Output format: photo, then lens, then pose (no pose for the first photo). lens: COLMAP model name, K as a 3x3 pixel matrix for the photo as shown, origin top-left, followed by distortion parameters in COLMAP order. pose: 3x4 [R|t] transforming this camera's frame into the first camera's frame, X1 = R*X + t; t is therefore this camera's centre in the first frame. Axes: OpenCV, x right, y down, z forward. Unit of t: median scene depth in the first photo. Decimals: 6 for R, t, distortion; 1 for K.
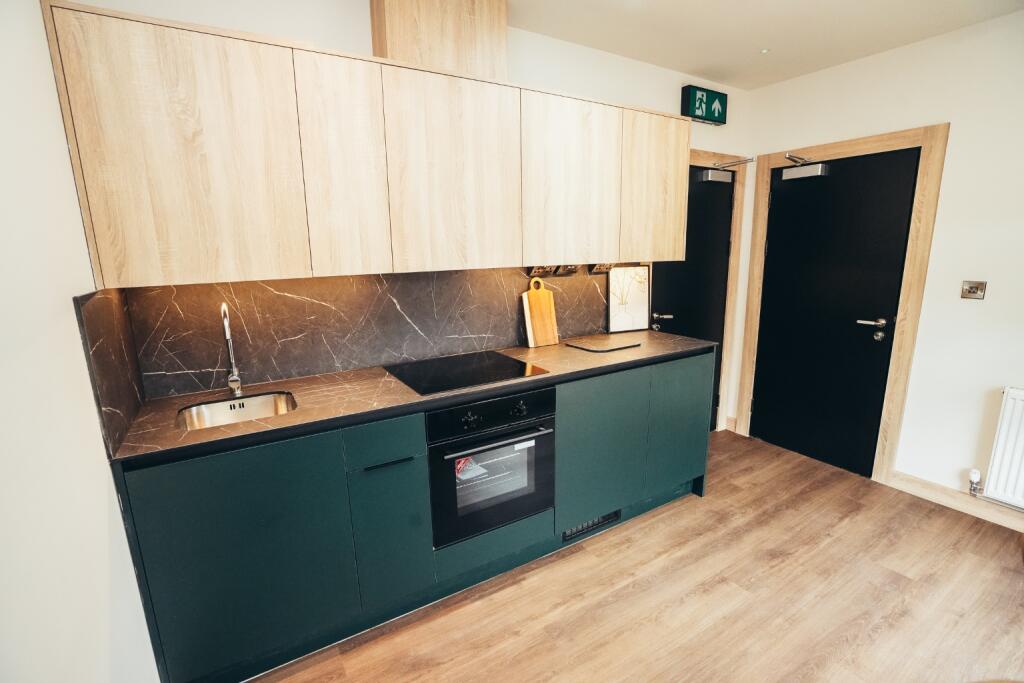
lens RADIAL K [[465.7, 0, 516.2], [0, 465.7, 342.5], [0, 0, 1]] dist [-0.027385, 0.004684]
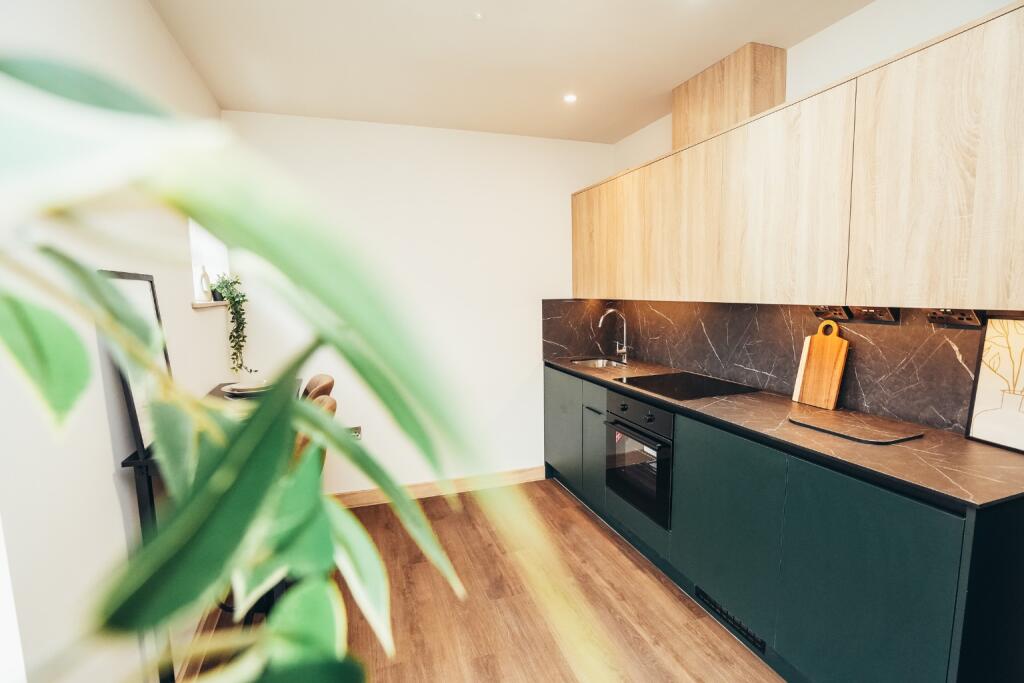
lens RADIAL K [[465.7, 0, 516.6], [0, 465.7, 341.1], [0, 0, 1]] dist [-0.027385, 0.004684]
pose [[-0.191665, 0.127977, -0.973081, 0.981041], [-0.183831, 0.969234, 0.163680, -0.146503], [0.964091, 0.210254, -0.162242, 0.677622]]
